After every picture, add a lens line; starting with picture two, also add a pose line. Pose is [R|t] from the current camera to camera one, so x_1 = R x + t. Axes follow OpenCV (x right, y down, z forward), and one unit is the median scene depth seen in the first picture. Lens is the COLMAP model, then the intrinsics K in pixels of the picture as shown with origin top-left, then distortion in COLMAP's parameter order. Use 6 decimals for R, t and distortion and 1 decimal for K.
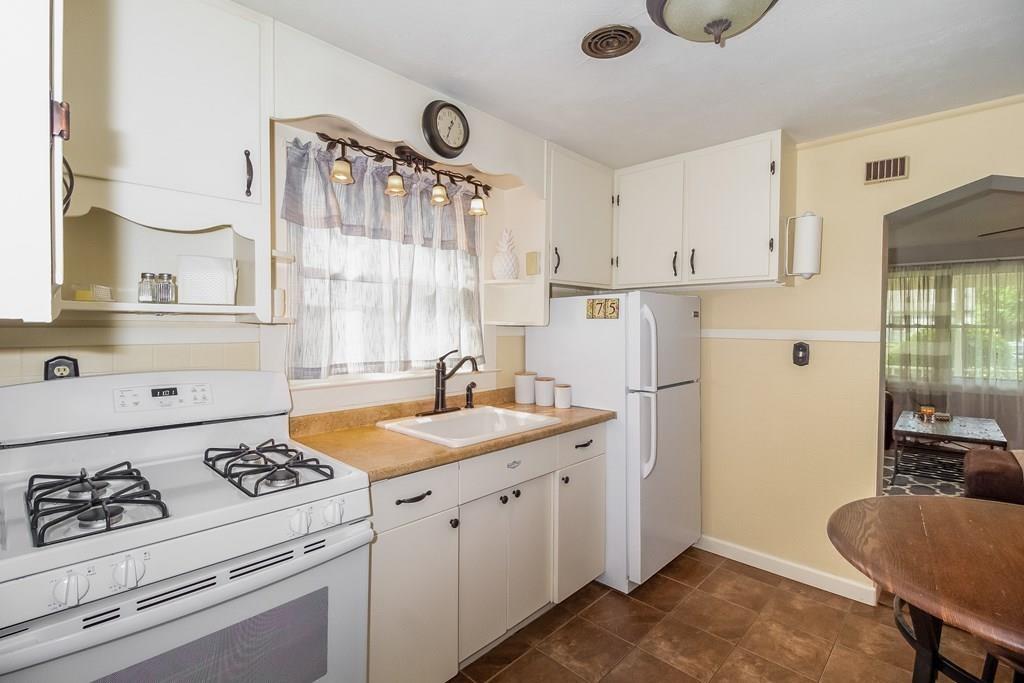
lens RADIAL K [[498.0, 0, 514.7], [0, 498.0, 330.2], [0, 0, 1]] dist [0.028381, -0.012745]
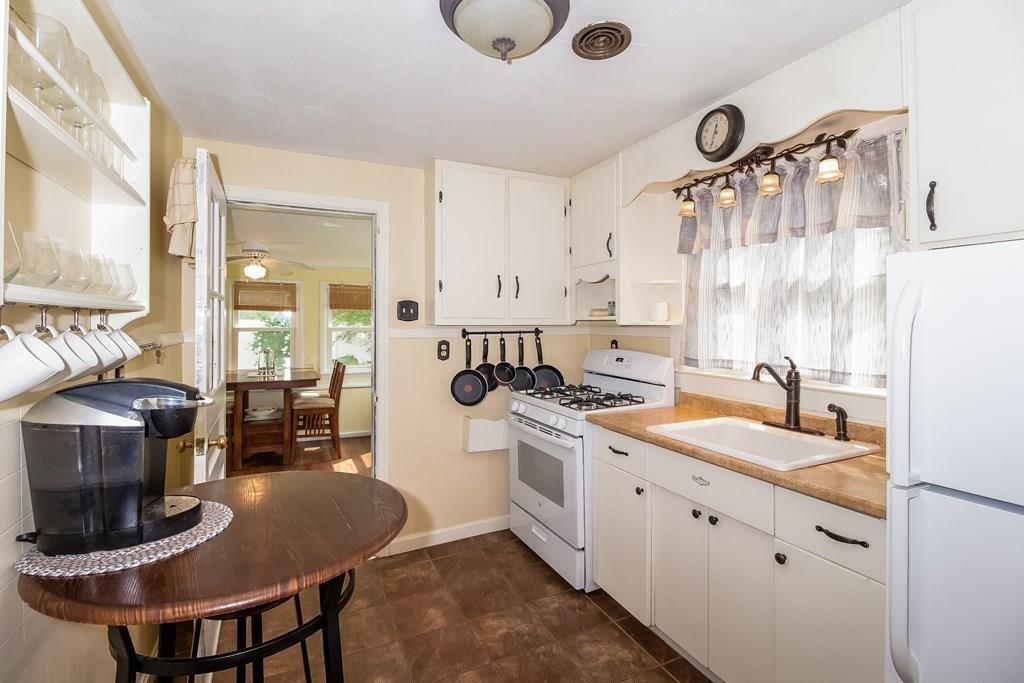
lens RADIAL K [[484.9, 0, 513.6], [0, 484.9, 322.9], [0, 0, 1]] dist [0.002112, -0.011354]
pose [[-0.391699, -0.005846, -0.920075, 0.839941], [-0.014337, 0.999897, -0.000249, -0.011159], [0.919982, 0.013094, -0.391742, 0.916028]]
